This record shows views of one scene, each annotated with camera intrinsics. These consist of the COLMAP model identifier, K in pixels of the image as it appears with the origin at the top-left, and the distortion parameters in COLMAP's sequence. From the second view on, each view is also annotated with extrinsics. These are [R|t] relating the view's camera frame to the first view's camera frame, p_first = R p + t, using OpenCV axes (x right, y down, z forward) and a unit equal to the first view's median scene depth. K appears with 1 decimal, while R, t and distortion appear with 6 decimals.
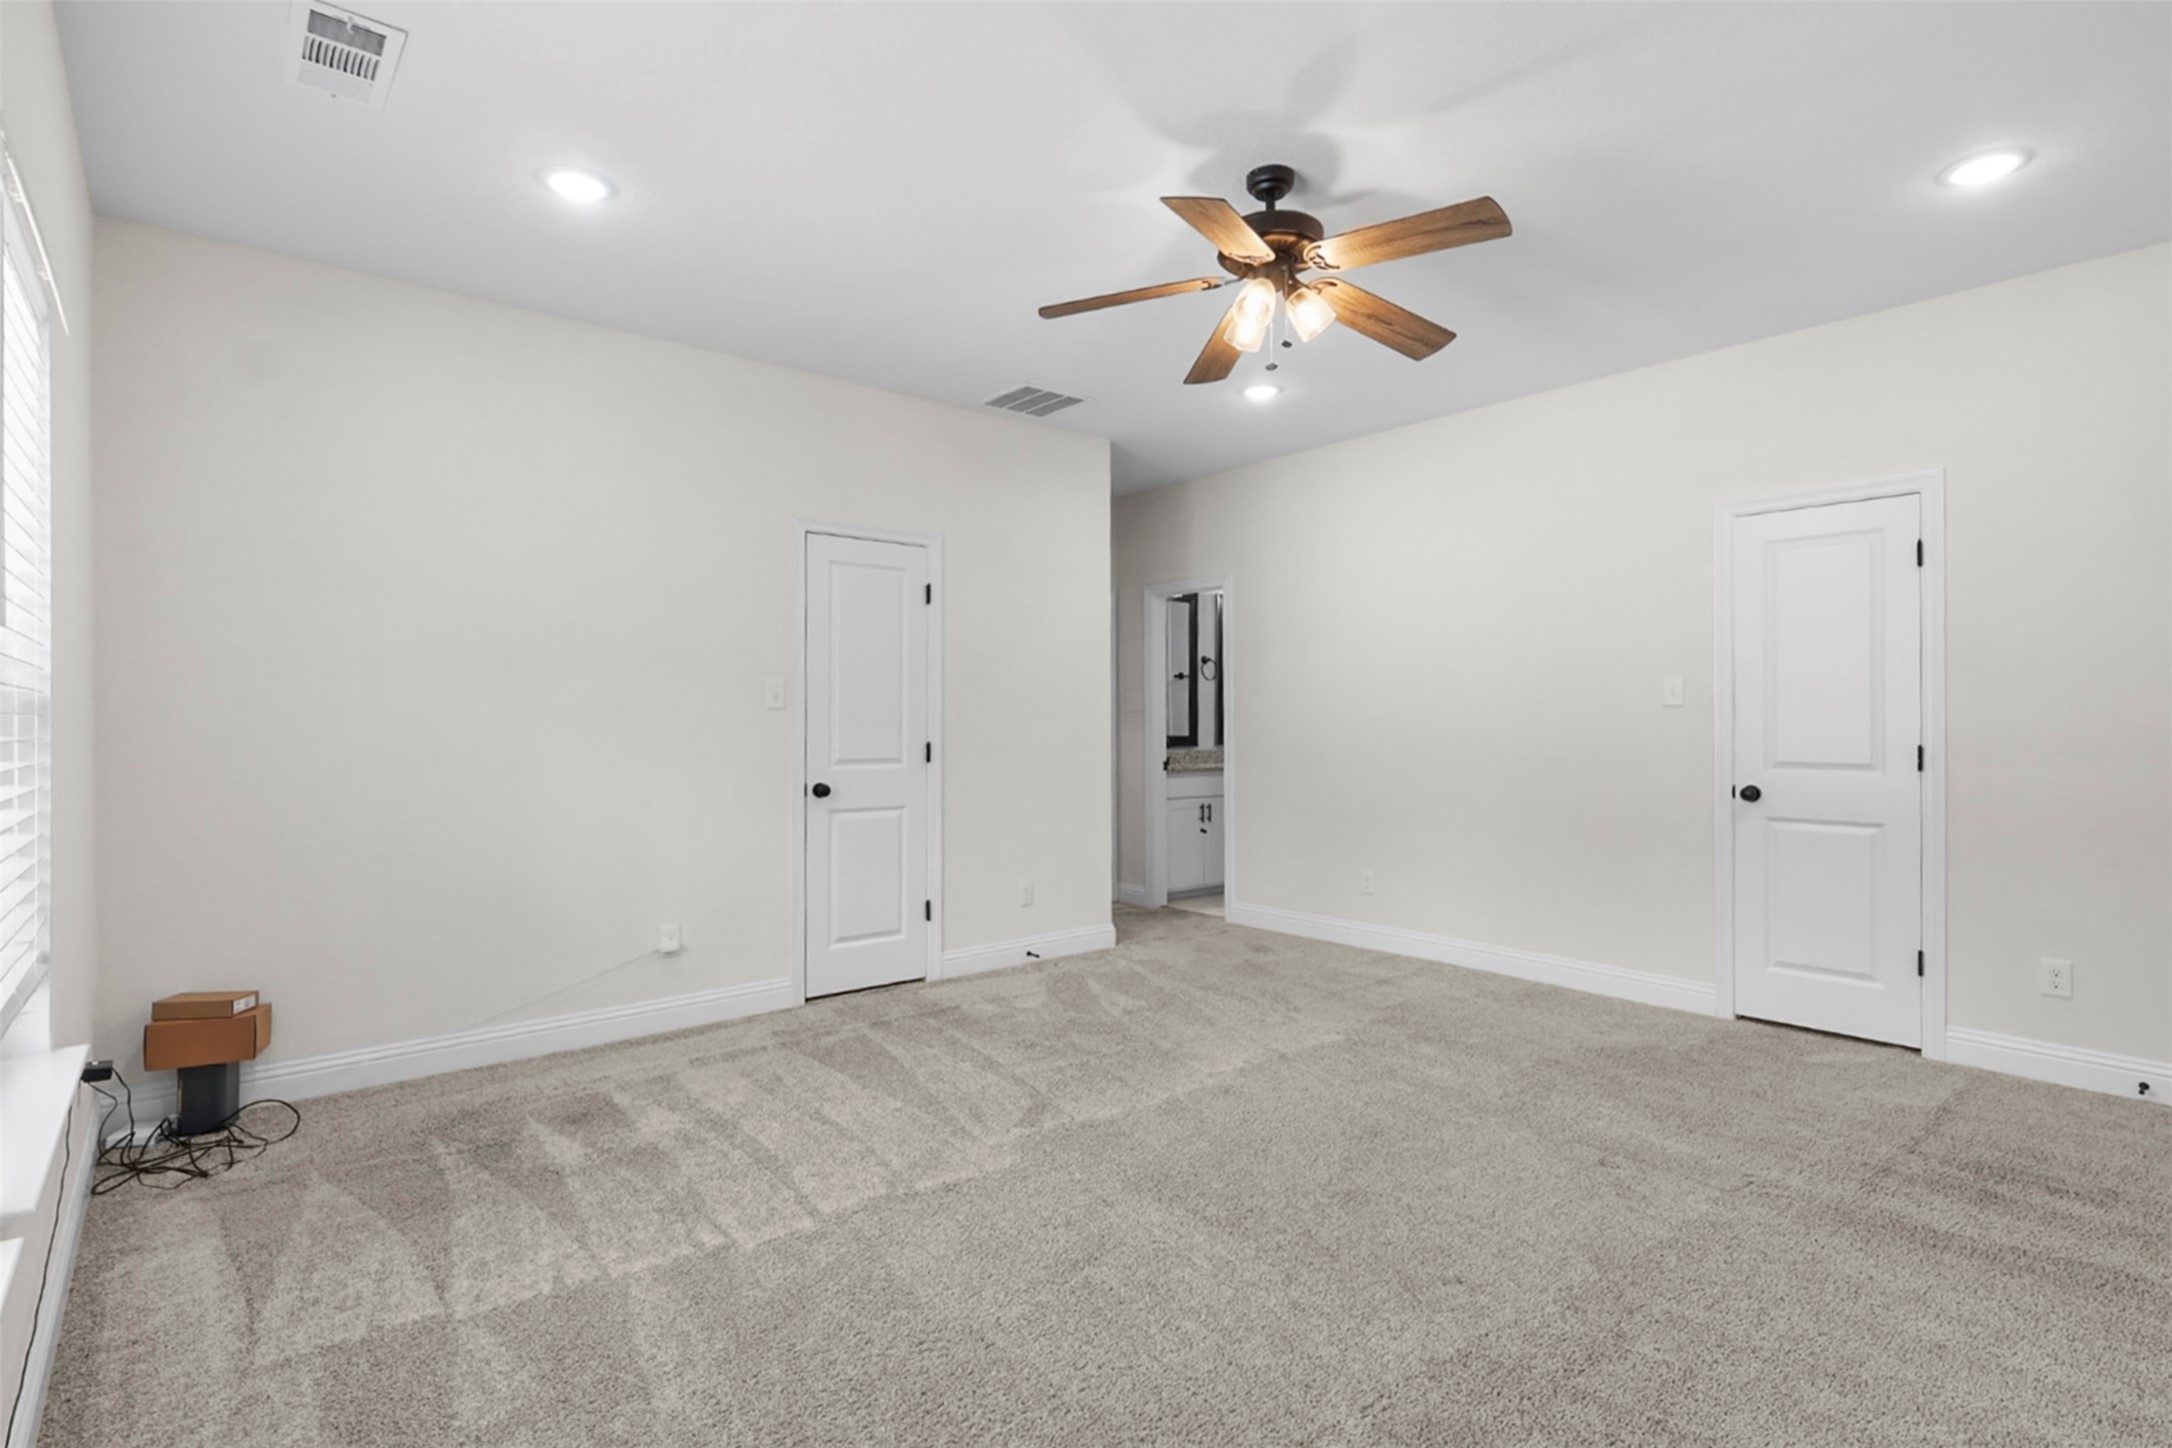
lens RADIAL K [[1010.1, 0, 1086.7], [0, 1010.1, 721.5], [0, 0, 1]] dist [-0.003569, 0.000446]
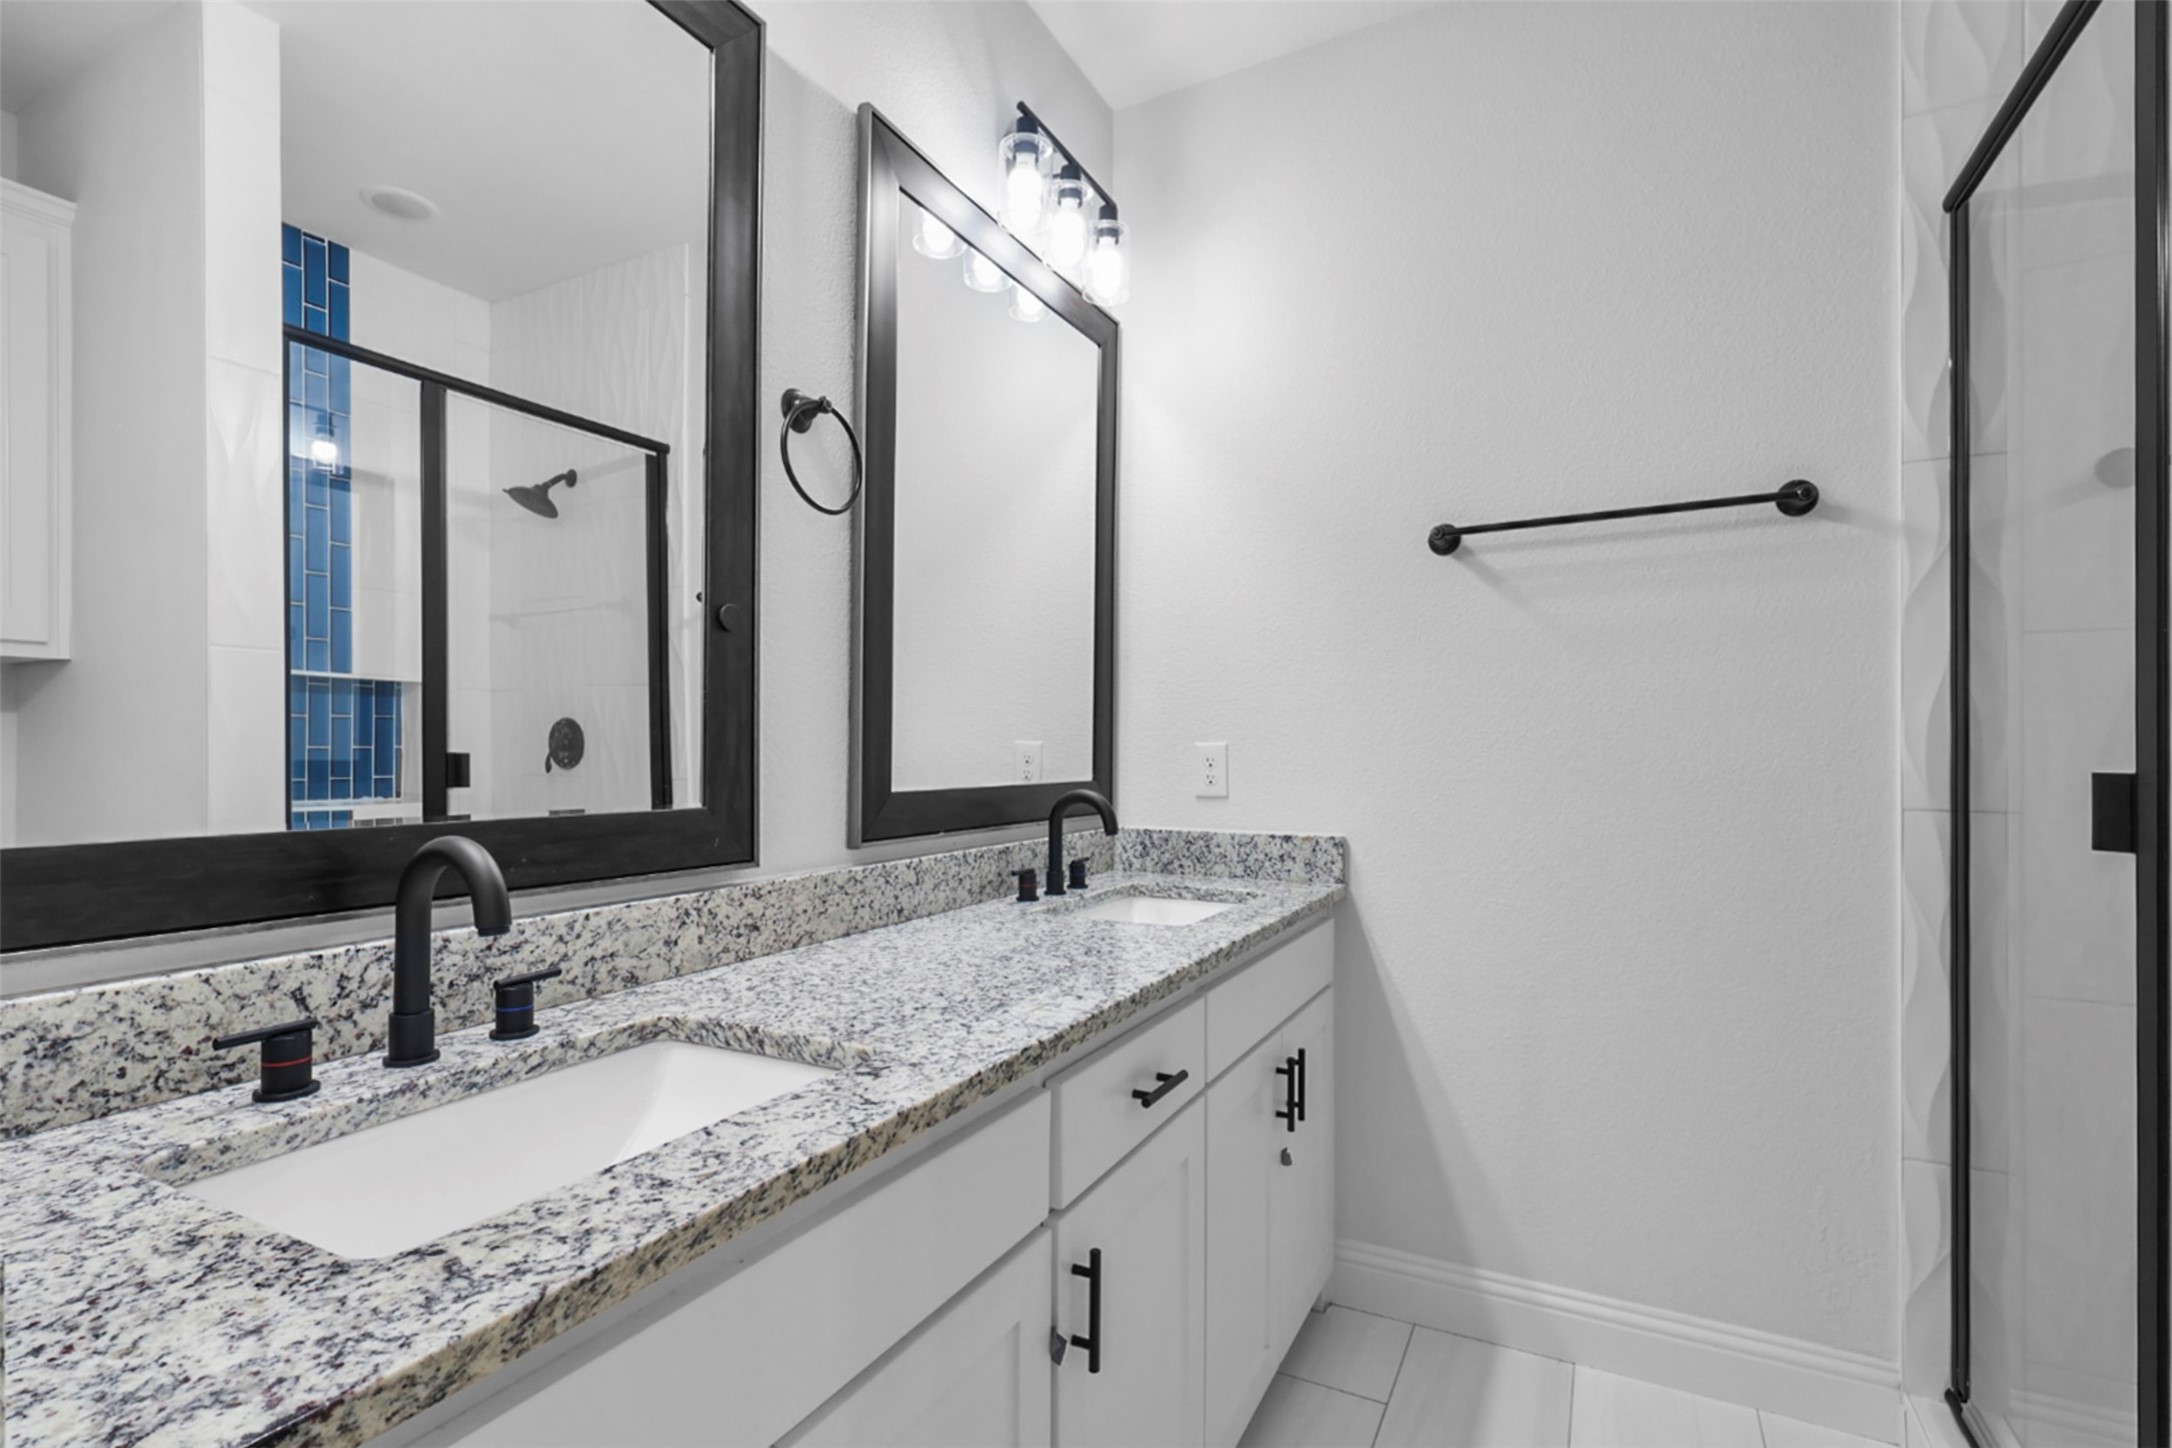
lens RADIAL K [[1010.1, 0, 1085.2], [0, 1010.1, 733.3], [0, 0, 1]] dist [-0.003569, 0.000446]
pose [[0.932877, 0.003470, 0.360177, 0.099140], [0.000109, 0.999951, -0.009917, 0.001744], [-0.360194, 0.009291, 0.932831, 0.804214]]
